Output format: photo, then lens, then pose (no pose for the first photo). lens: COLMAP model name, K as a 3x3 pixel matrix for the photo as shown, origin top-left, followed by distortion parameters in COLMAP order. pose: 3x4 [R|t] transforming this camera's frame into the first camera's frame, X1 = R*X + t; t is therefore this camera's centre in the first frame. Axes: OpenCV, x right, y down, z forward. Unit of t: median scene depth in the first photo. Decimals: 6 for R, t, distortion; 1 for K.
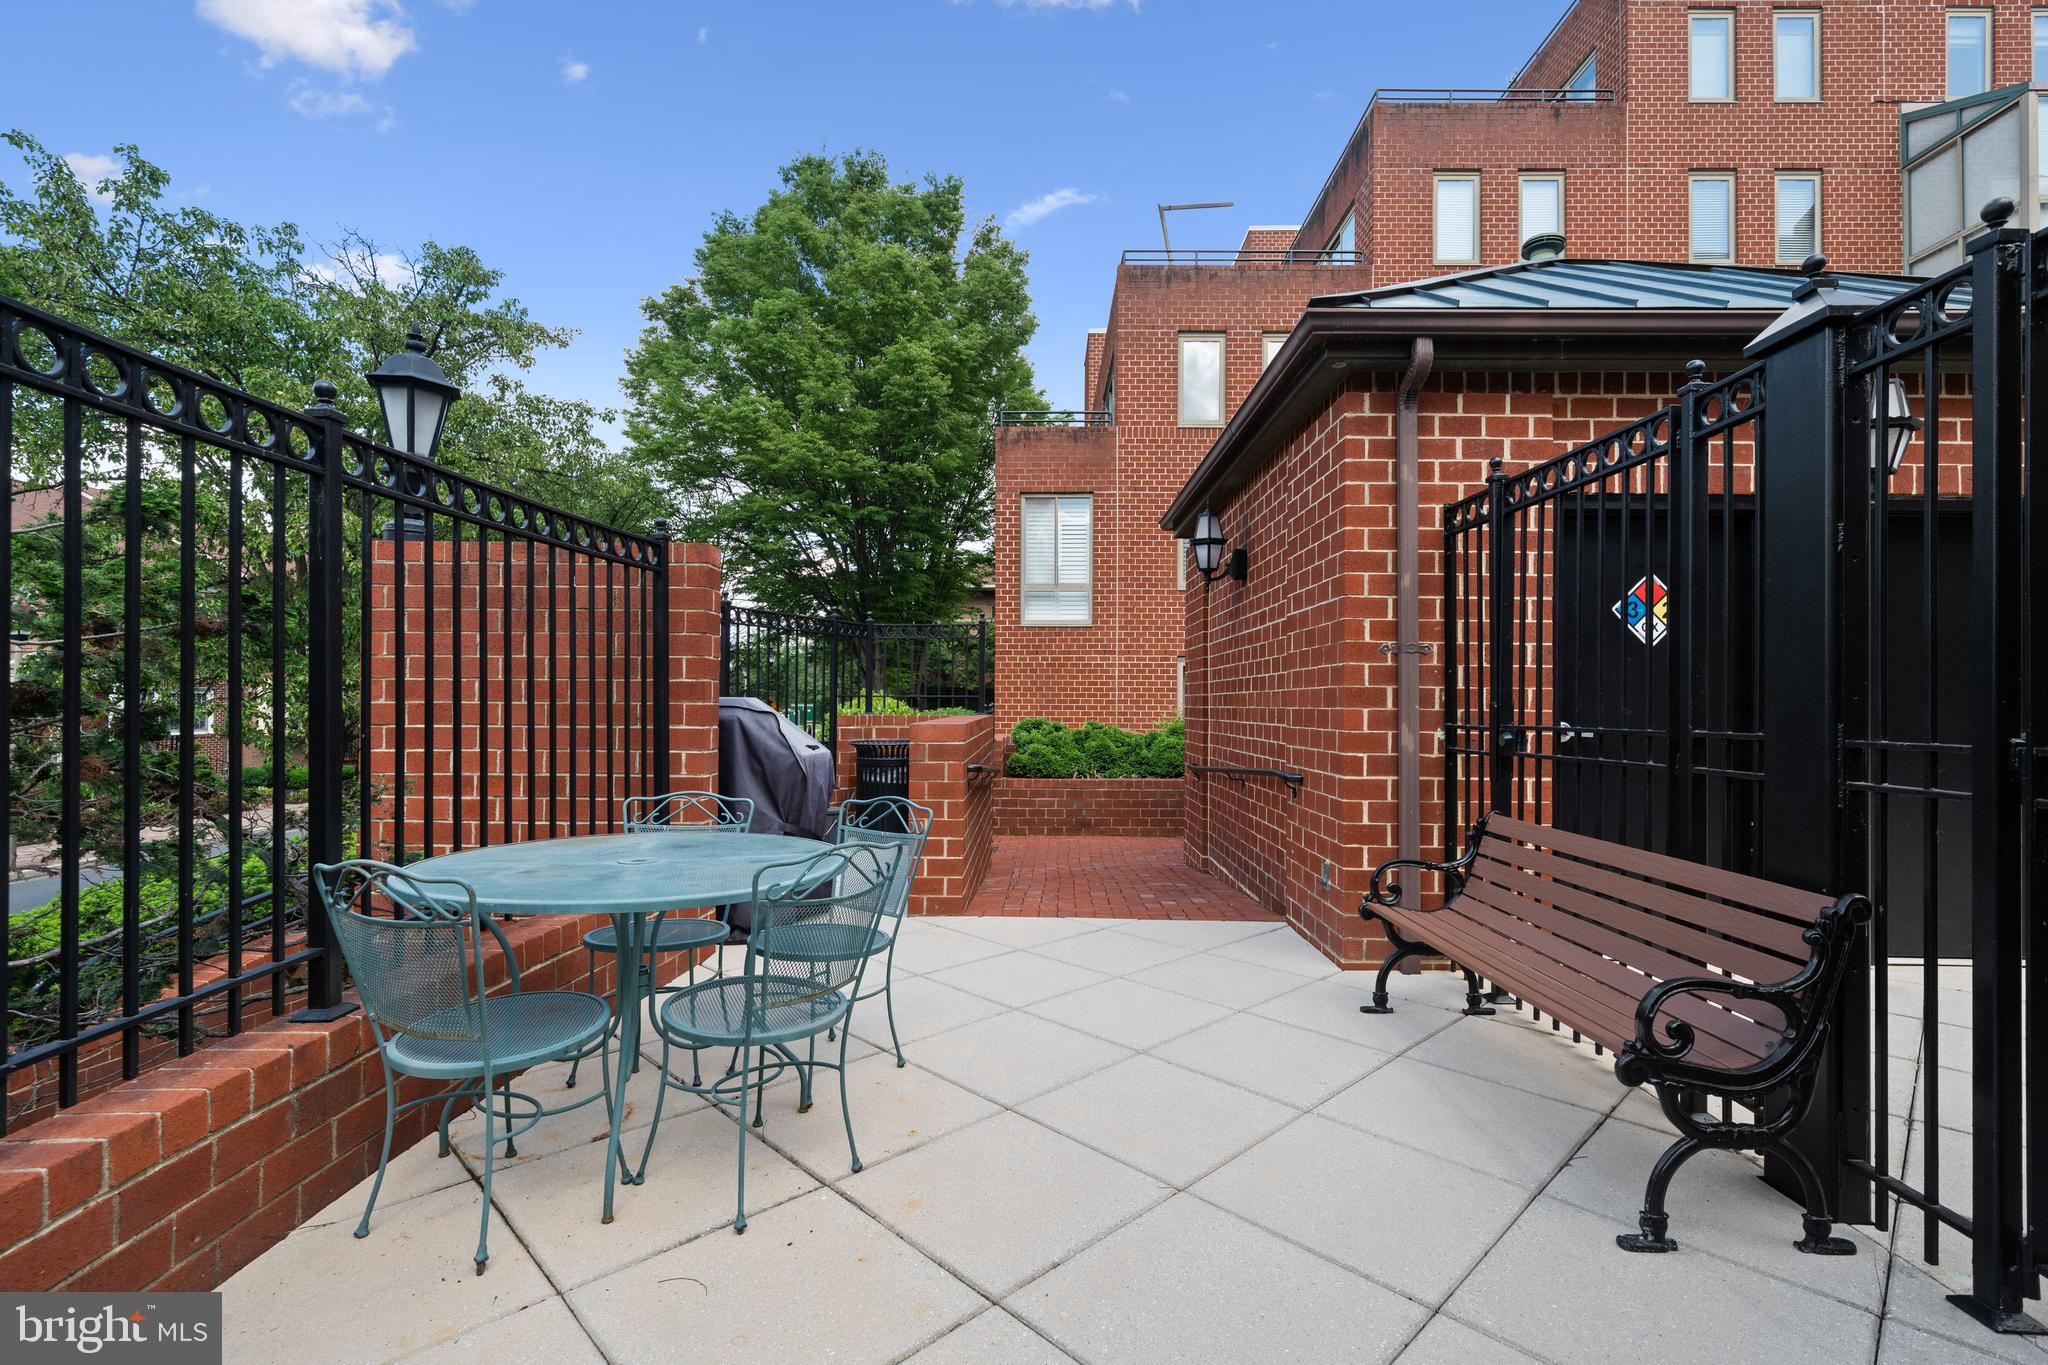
lens RADIAL K [[945.6, 0, 1022.0], [0, 945.6, 691.5], [0, 0, 1]] dist [0.000653, 0.000026]
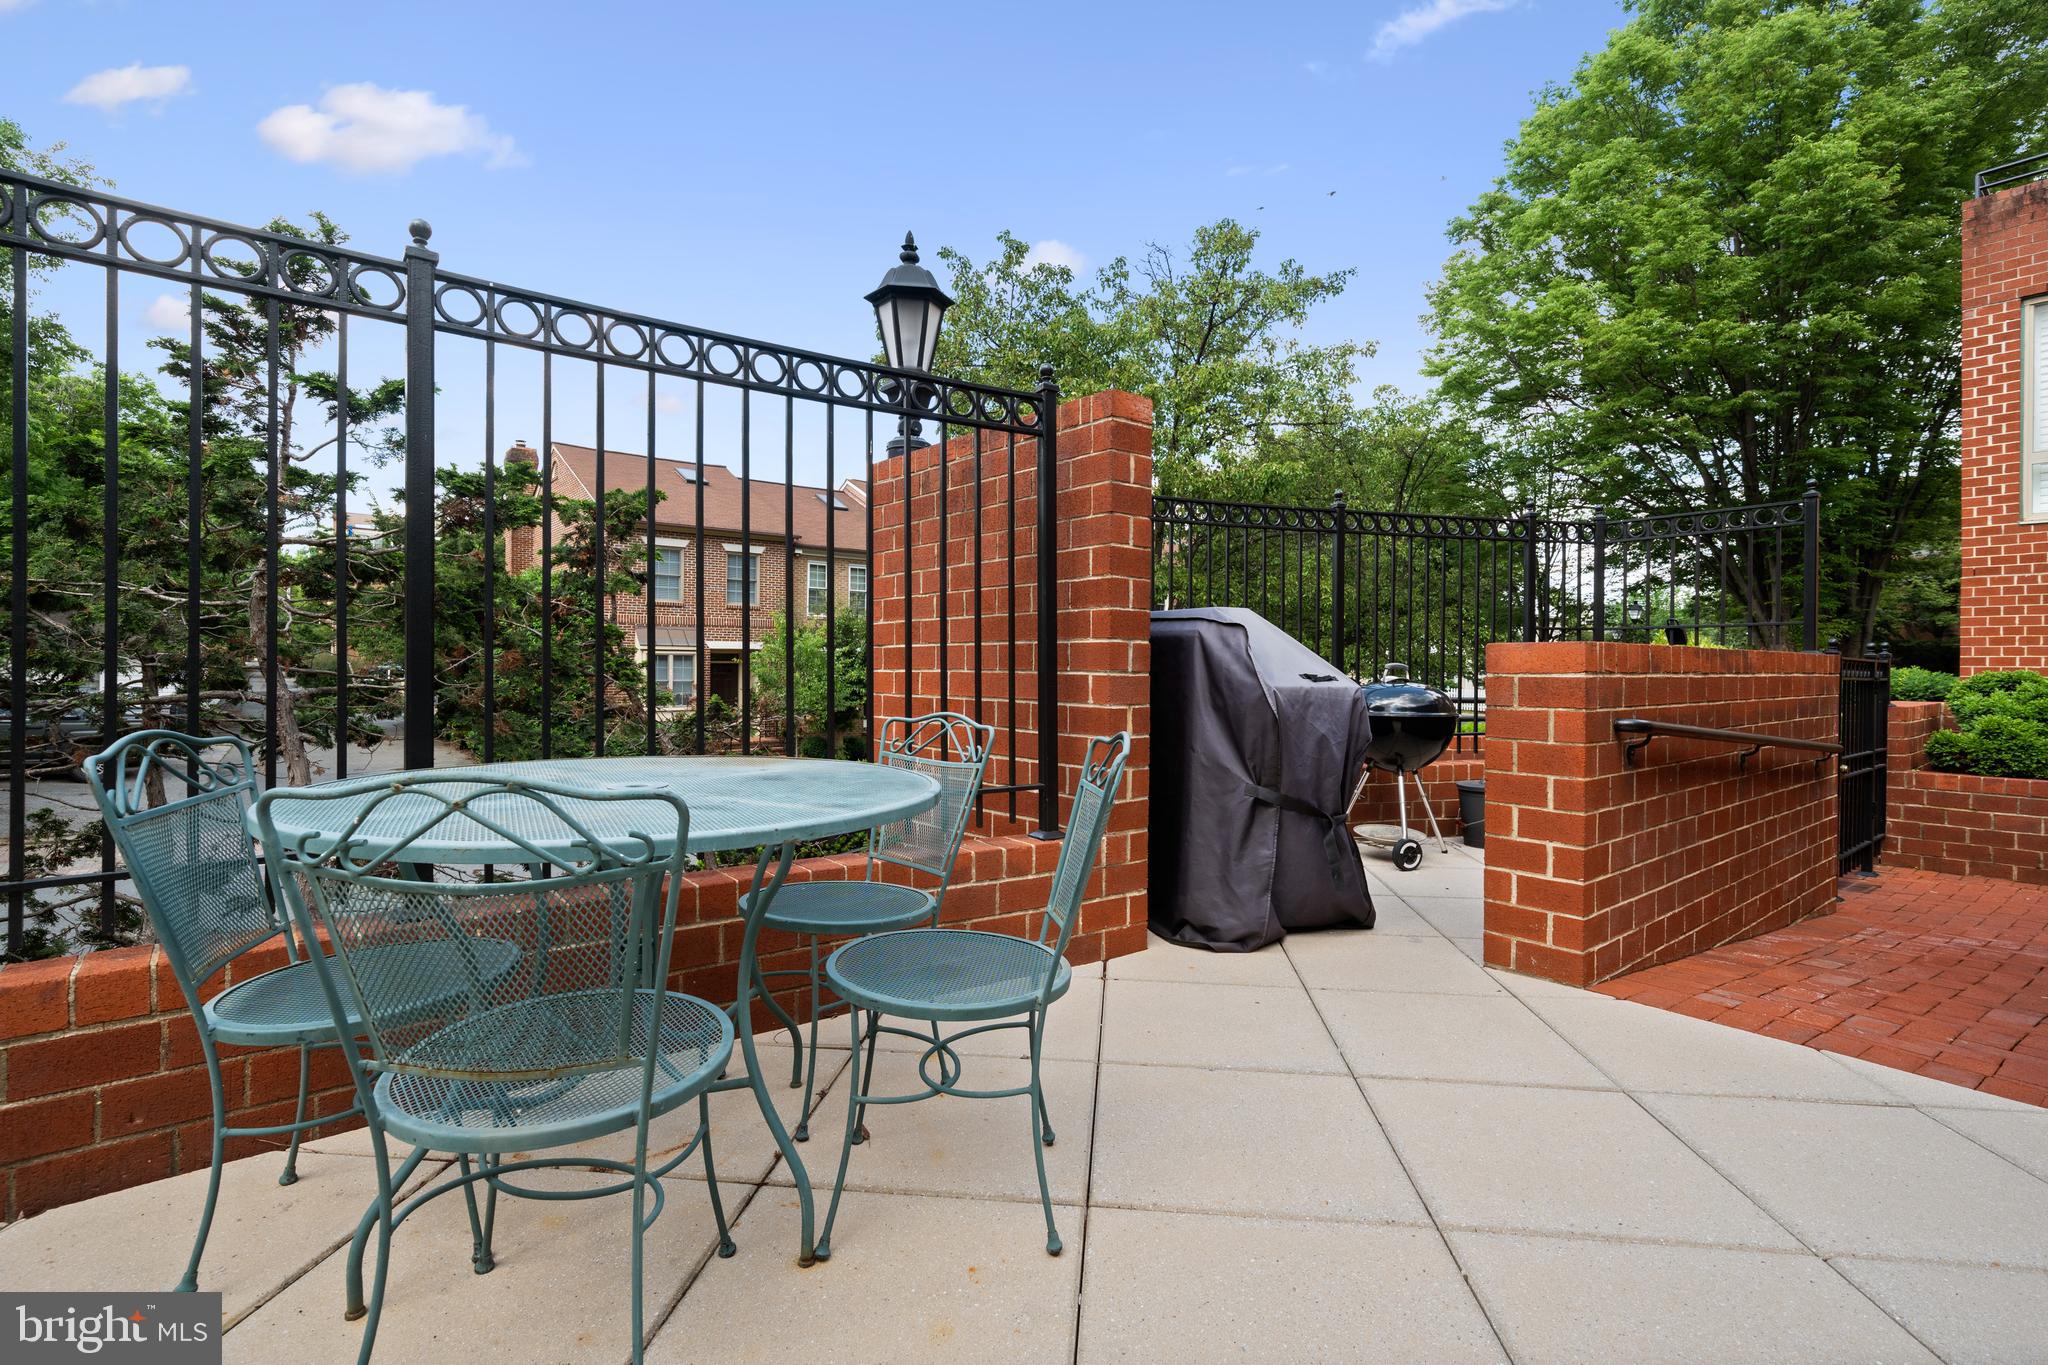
lens RADIAL K [[937.4, 0, 1026.7], [0, 937.4, 674.1], [0, 0, 1]] dist [0.000833, -0.000734]
pose [[0.636733, 0.002644, -0.771080, 0.058516], [0.004432, 0.999965, 0.007089, 0.018770], [0.771072, -0.007931, 0.636699, 0.155745]]
